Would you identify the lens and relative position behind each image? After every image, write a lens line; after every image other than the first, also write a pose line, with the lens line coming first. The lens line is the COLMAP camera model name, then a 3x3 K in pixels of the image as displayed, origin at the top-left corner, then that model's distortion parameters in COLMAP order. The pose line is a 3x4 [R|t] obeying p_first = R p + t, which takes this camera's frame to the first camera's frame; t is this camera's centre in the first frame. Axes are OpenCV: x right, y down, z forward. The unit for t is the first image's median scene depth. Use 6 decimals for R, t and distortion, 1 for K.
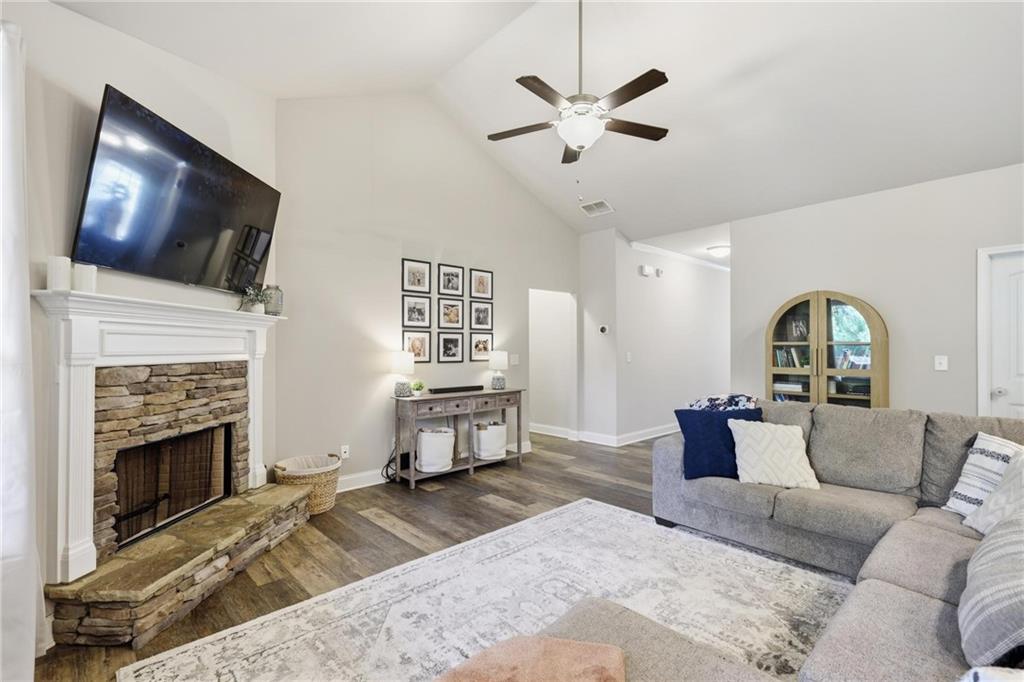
lens RADIAL K [[477.5, 0, 511.0], [0, 477.5, 345.9], [0, 0, 1]] dist [0.005391, 0.000282]
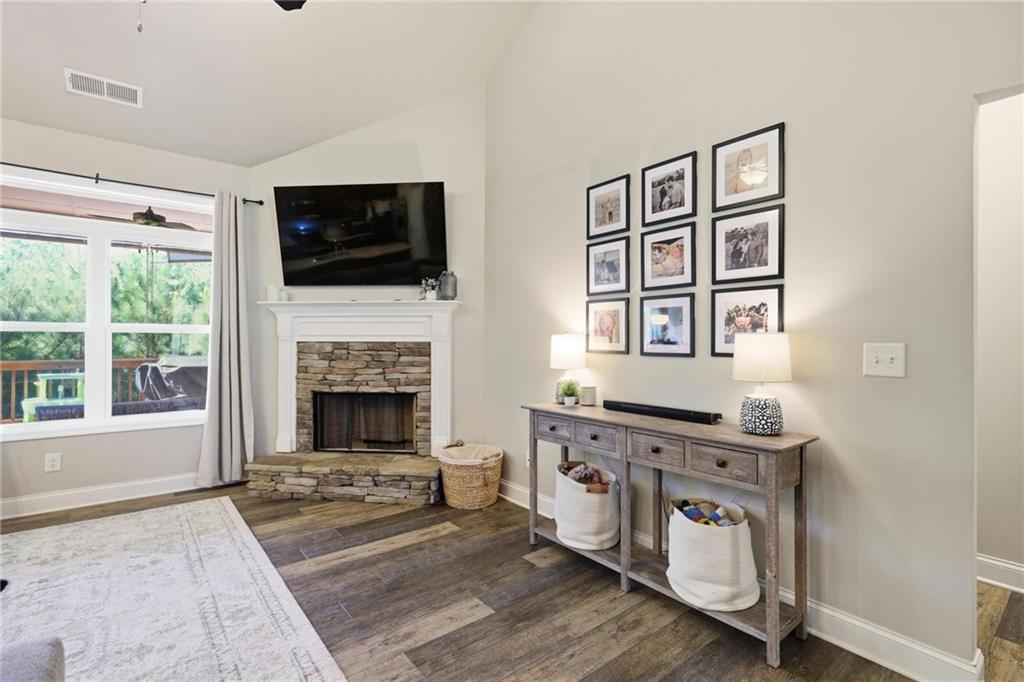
lens RADIAL K [[477.5, 0, 510.6], [0, 477.5, 335.4], [0, 0, 1]] dist [0.005391, 0.000282]
pose [[-0.089690, -0.006534, -0.995948, 0.411795], [0.004156, 0.999967, -0.006934, 0.017176], [0.995961, -0.004761, -0.089660, 0.943314]]
